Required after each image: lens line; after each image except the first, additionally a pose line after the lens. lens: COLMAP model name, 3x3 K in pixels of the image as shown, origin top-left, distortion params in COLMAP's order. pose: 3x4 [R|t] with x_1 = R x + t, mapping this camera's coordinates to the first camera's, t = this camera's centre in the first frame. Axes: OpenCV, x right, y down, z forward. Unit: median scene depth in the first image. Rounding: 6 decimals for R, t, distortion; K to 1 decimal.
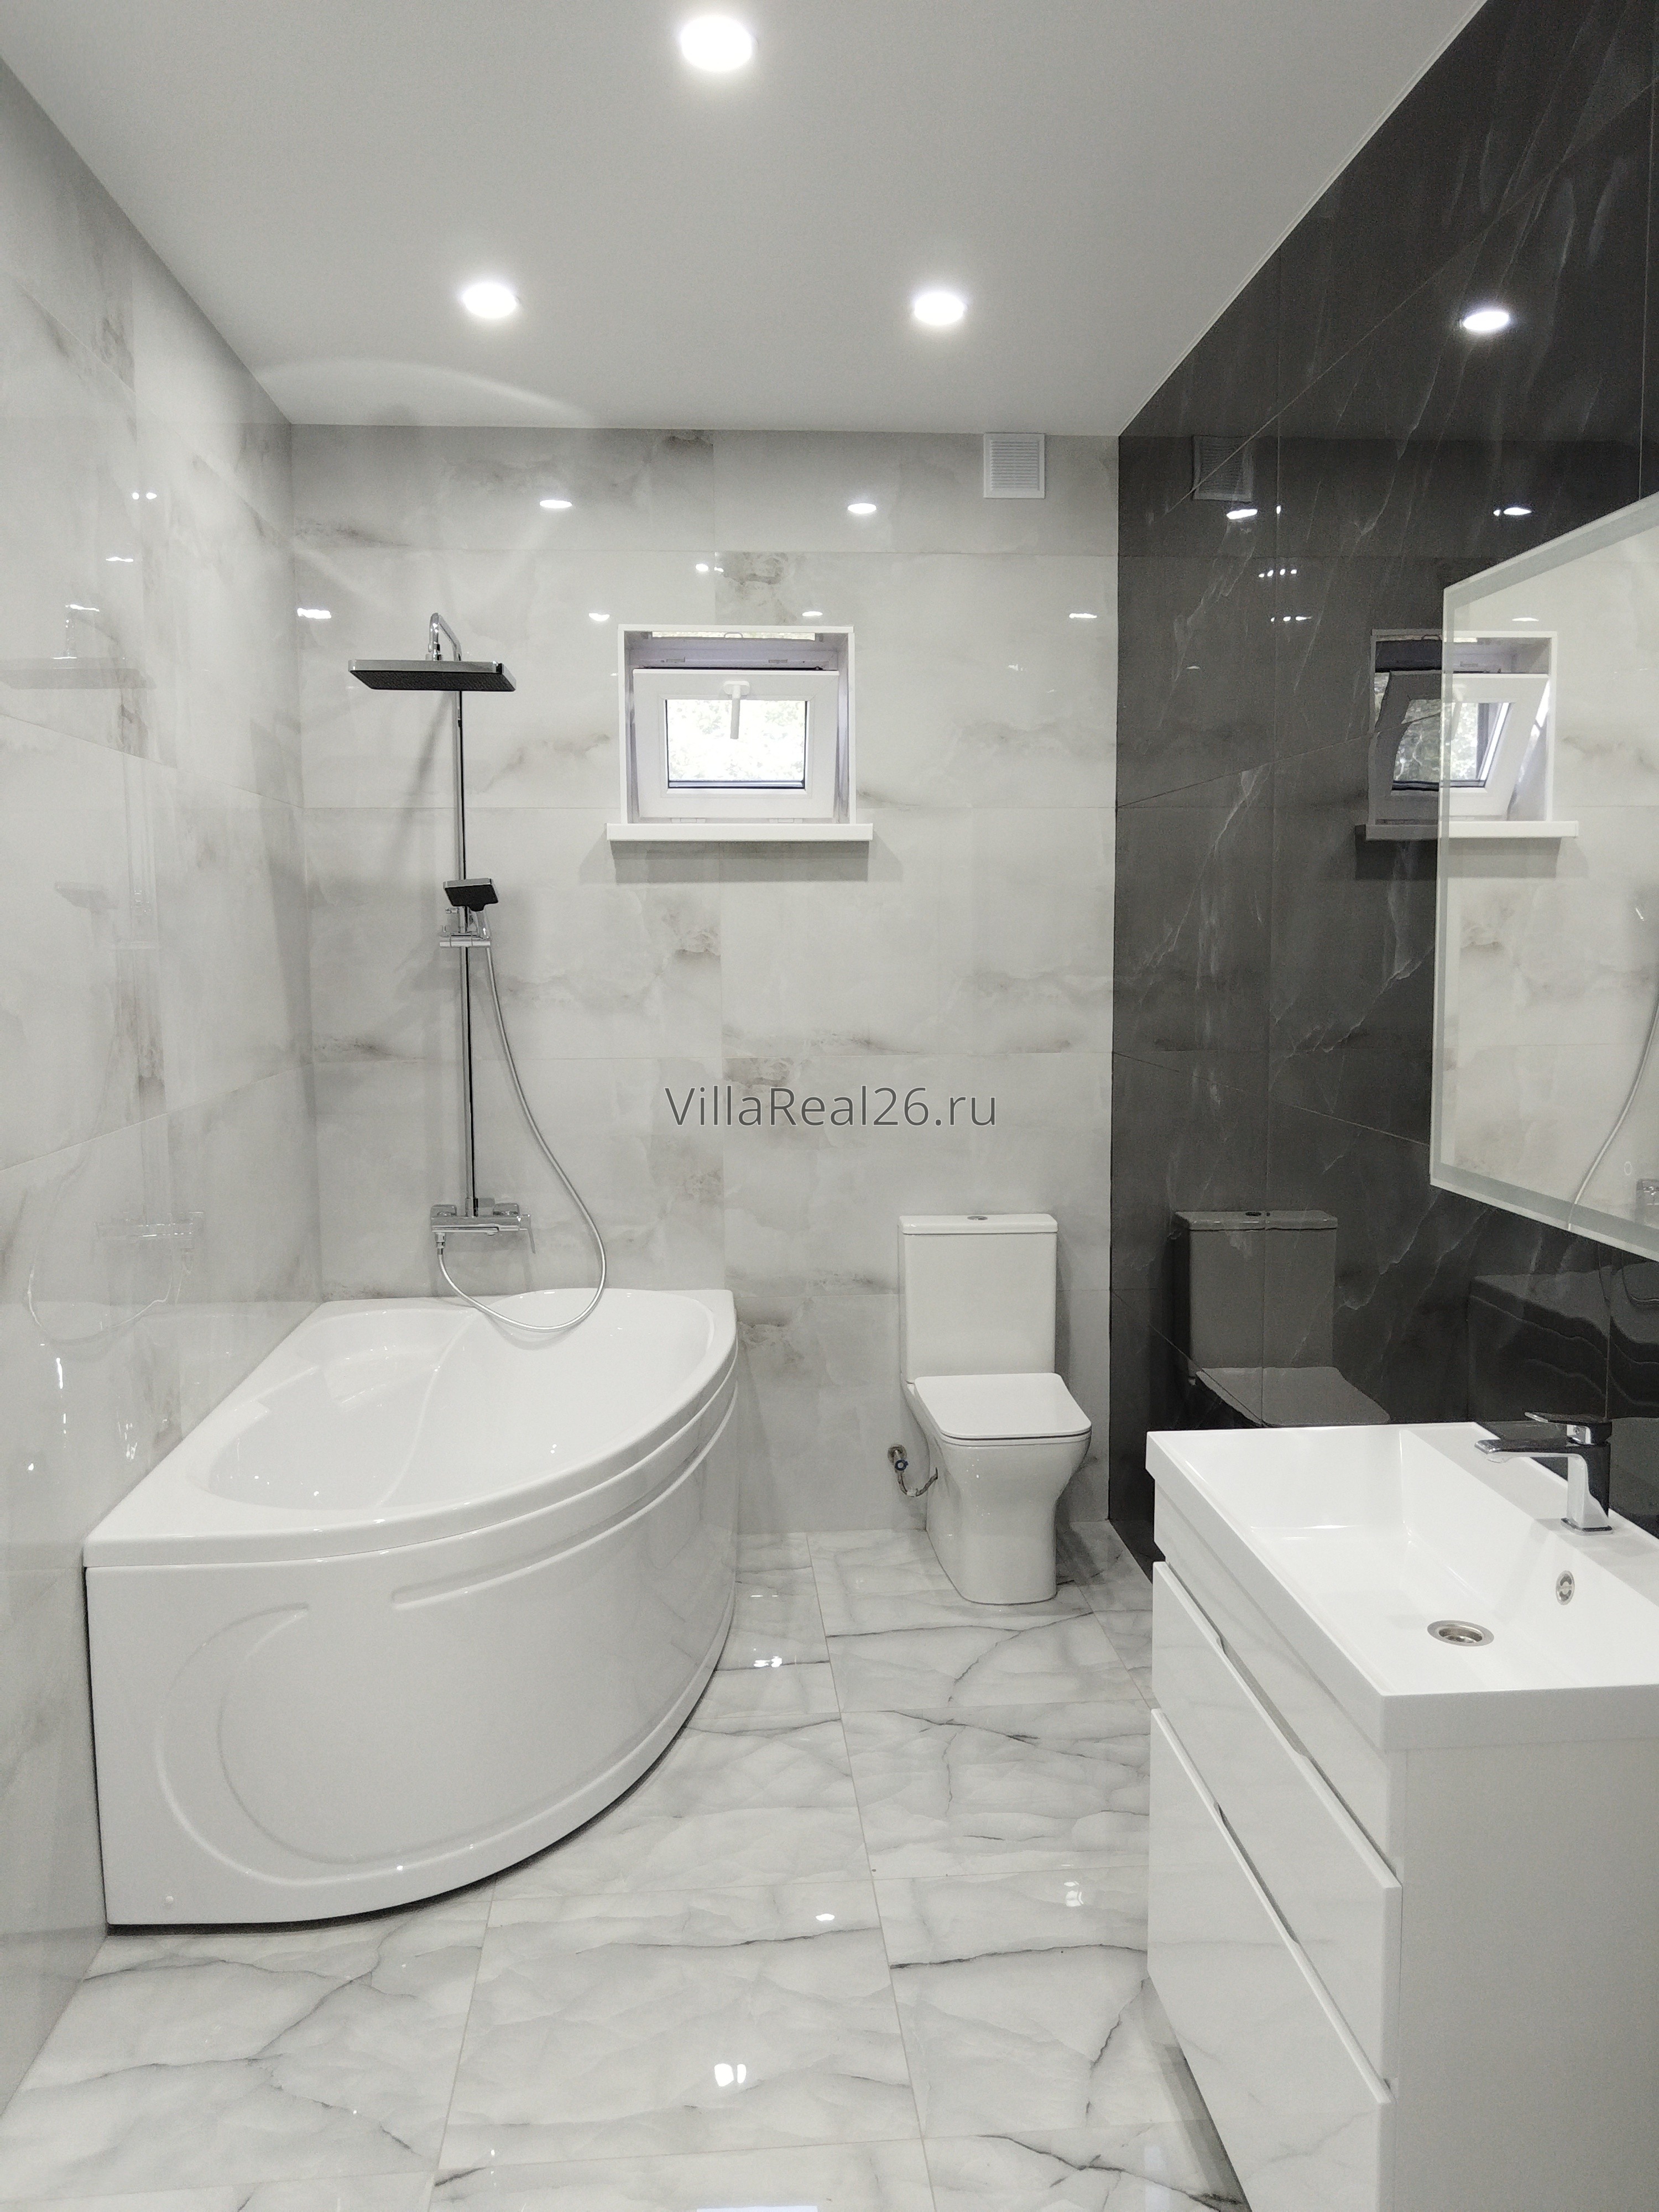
lens RADIAL K [[1745.8, 0, 852.3], [0, 1745.8, 1107.9], [0, 0, 1]] dist [0.004688, -0.005921]
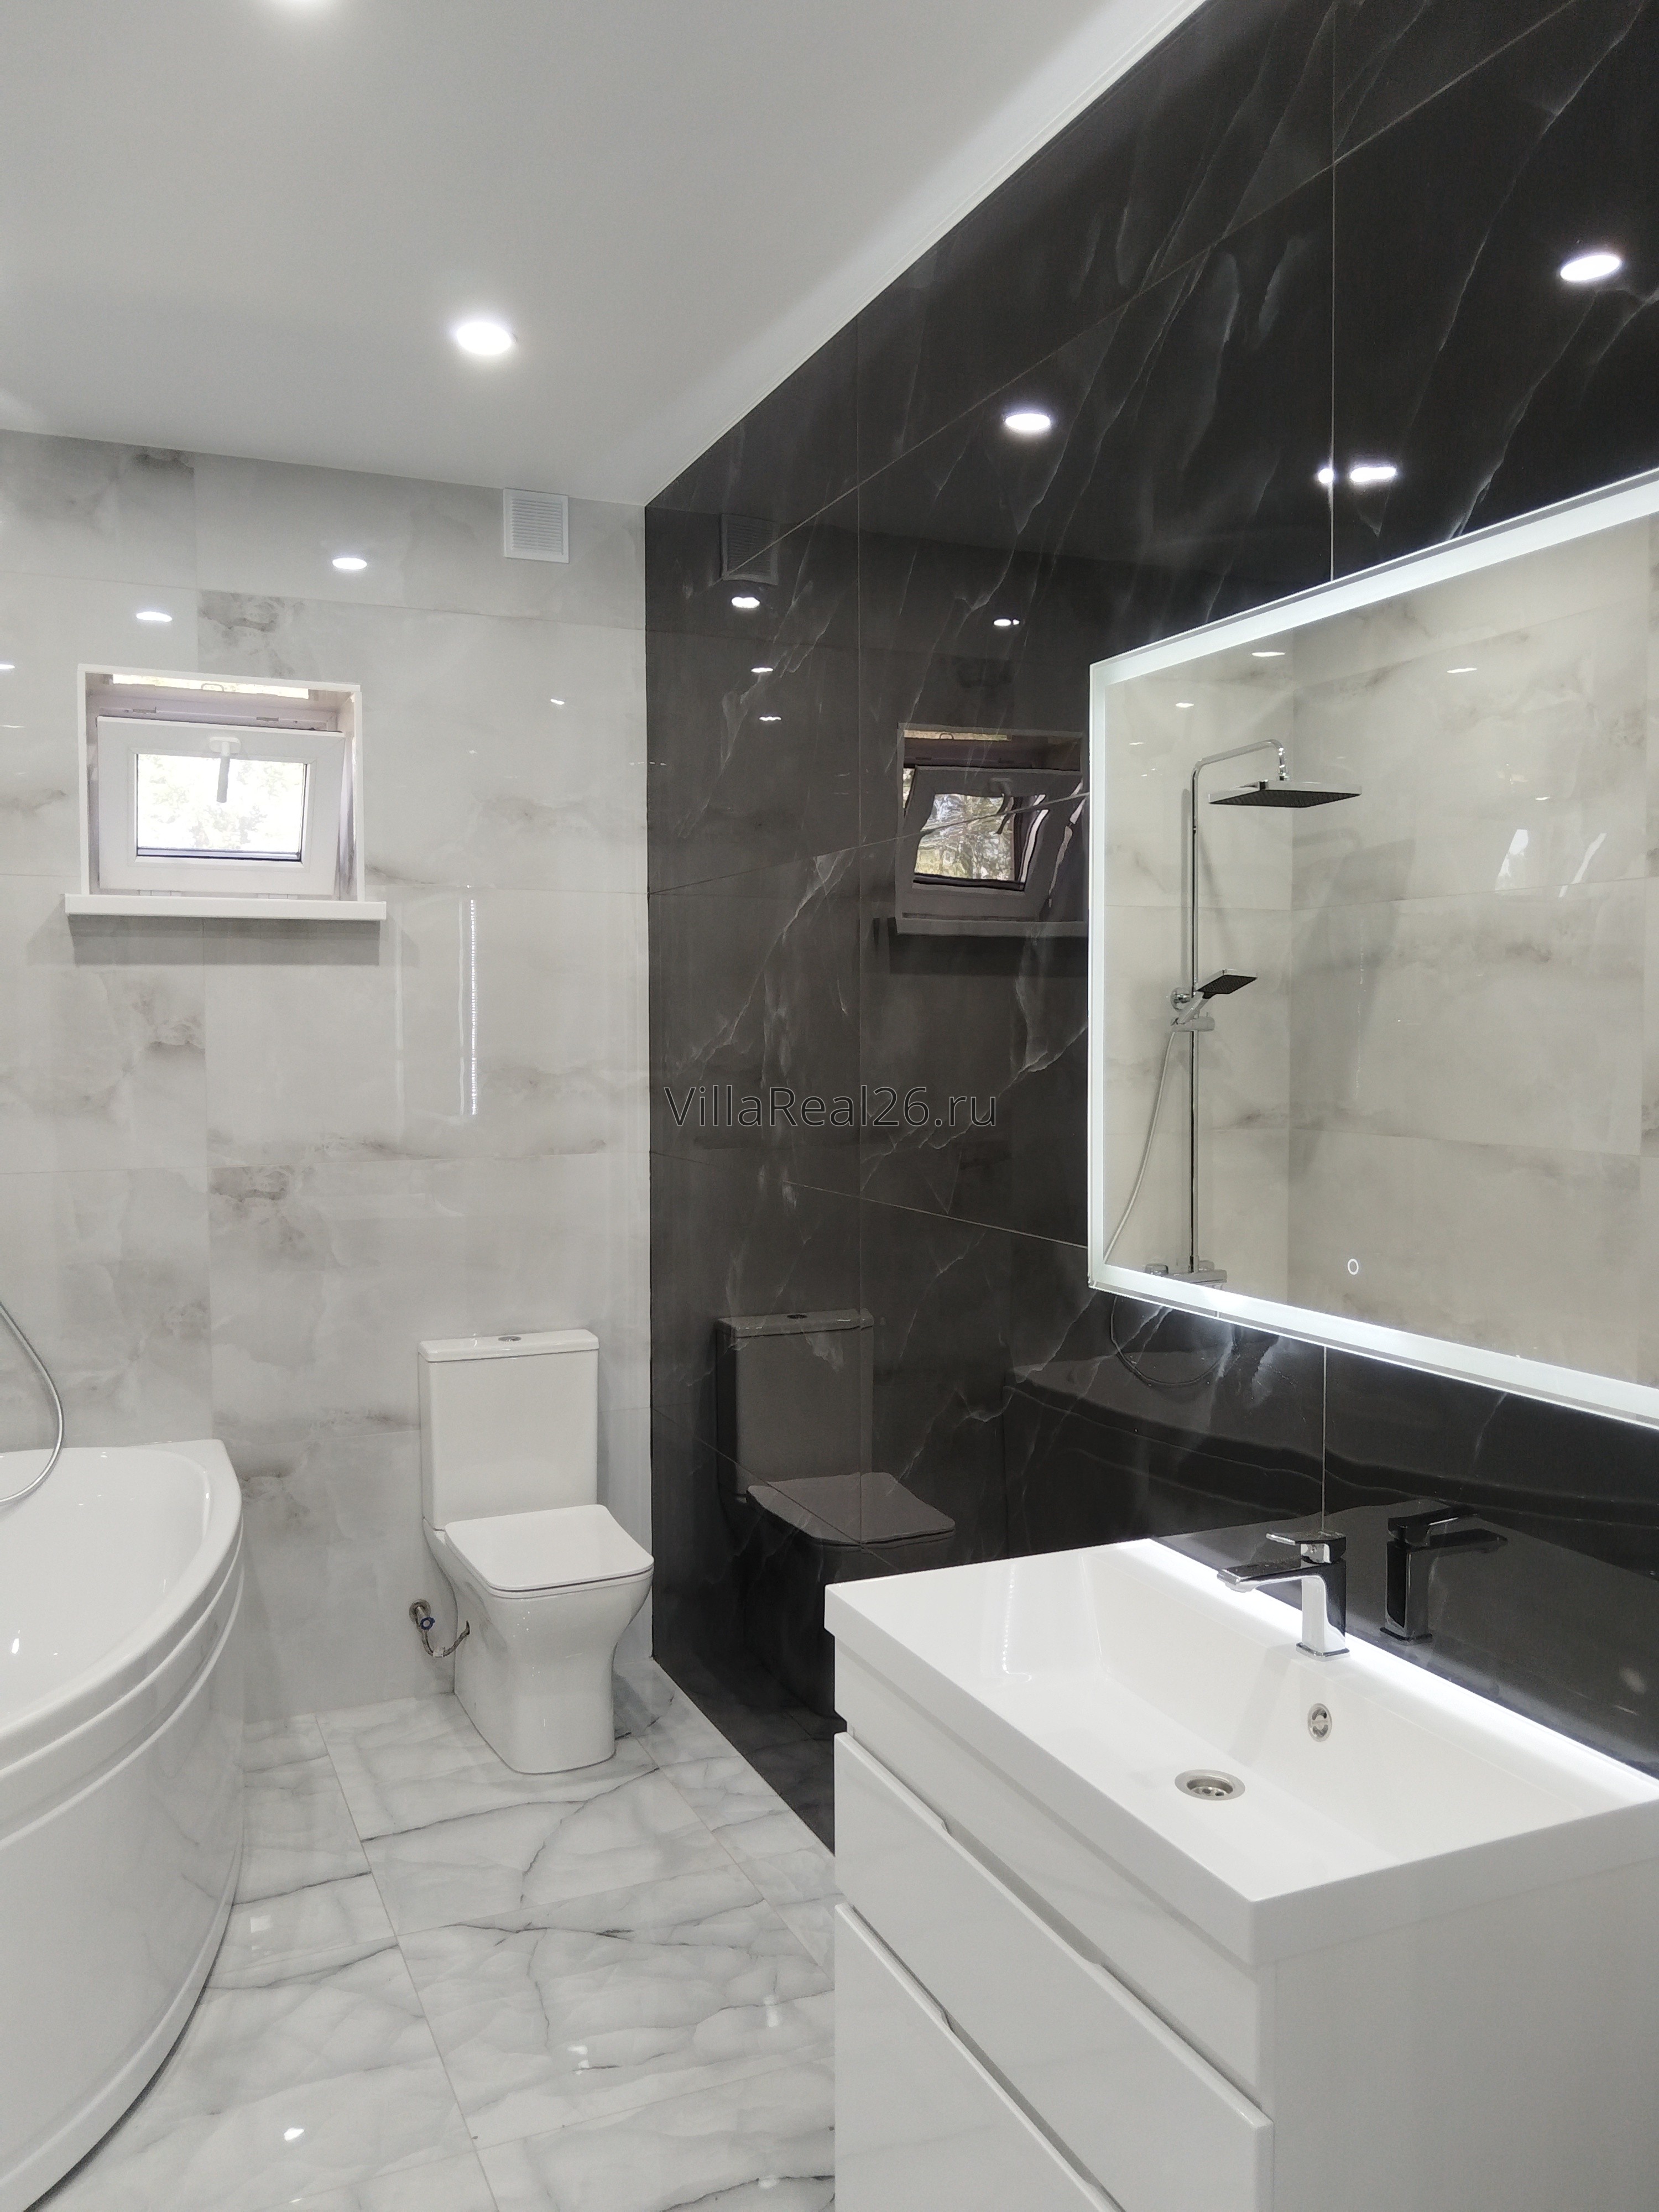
lens RADIAL K [[1745.8, 0, 852.3], [0, 1745.8, 1107.9], [0, 0, 1]] dist [0.004688, -0.005921]
pose [[0.945559, -0.011021, 0.325265, -0.056214], [0.029162, 0.998275, -0.050952, -0.005073], [-0.324142, 0.057663, 0.944249, 0.083256]]
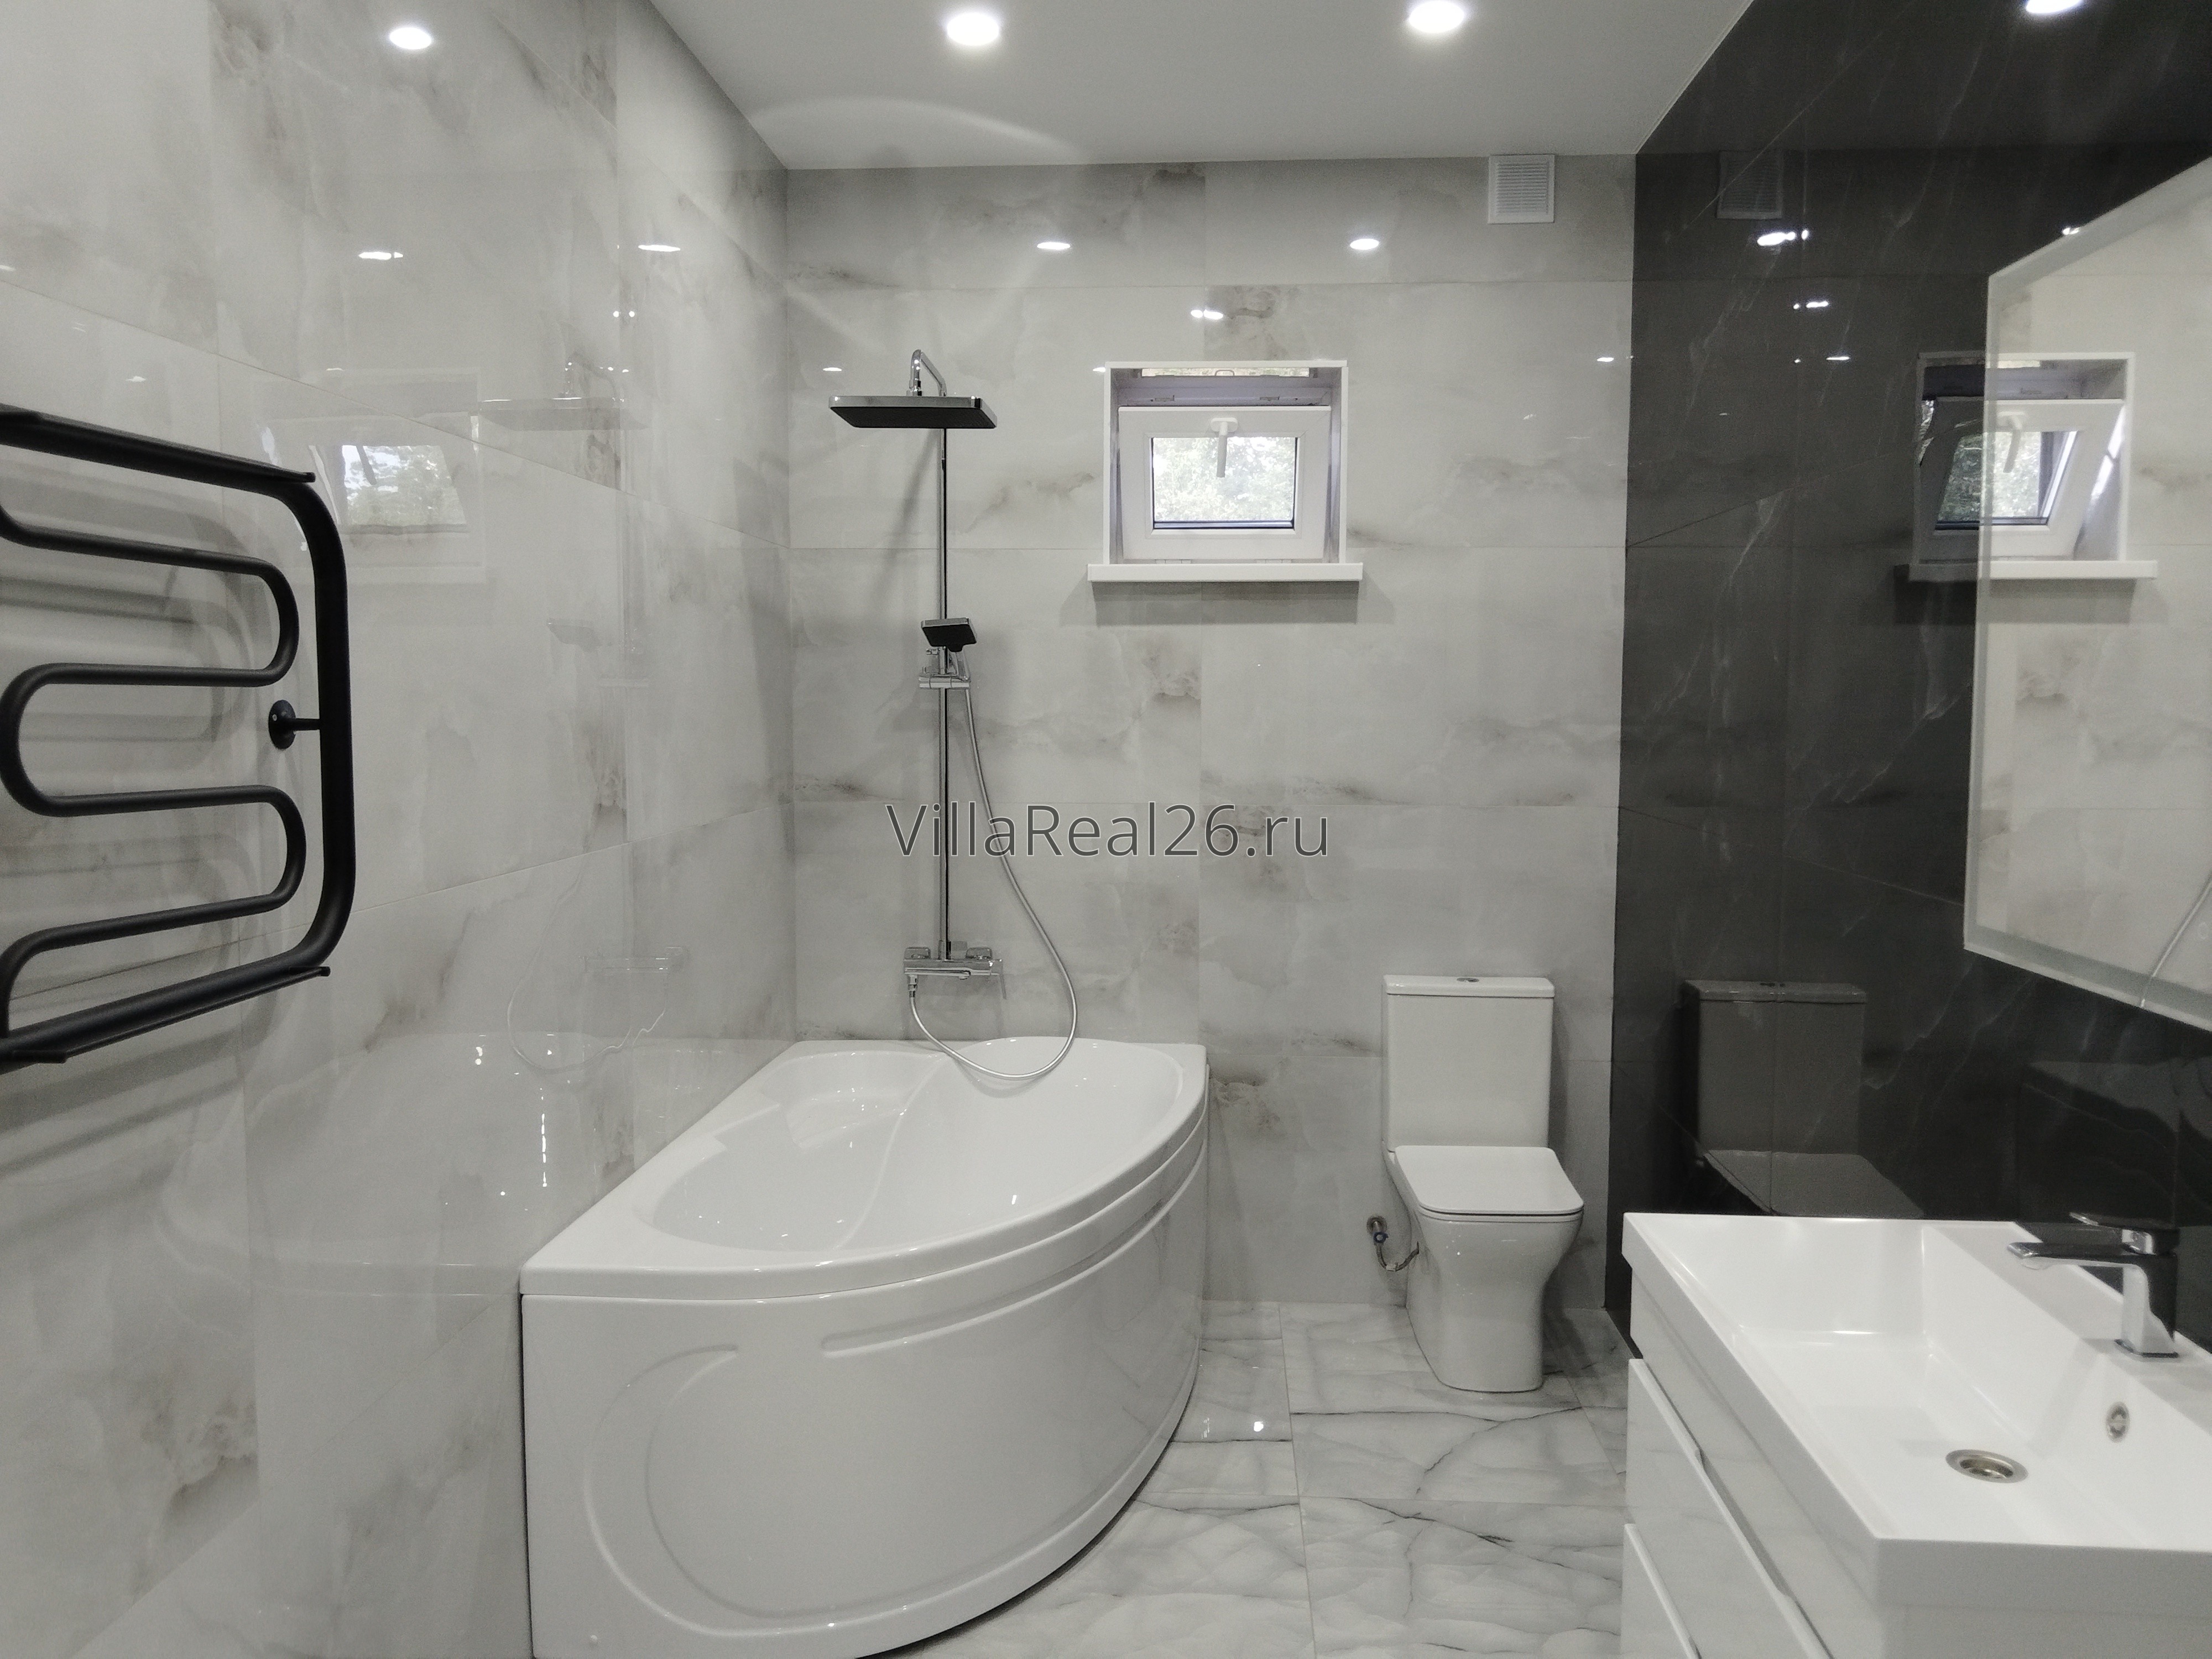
lens RADIAL K [[1745.8, 0, 1106.0], [0, 1745.8, 829.5], [0, 0, 1]] dist [0.004688, -0.005921]
pose [[0.988541, 0.020391, -0.149567, 0.019114], [-0.023853, 0.999487, -0.021389, 0.007289], [0.149054, 0.024712, 0.988520, 0.035167]]
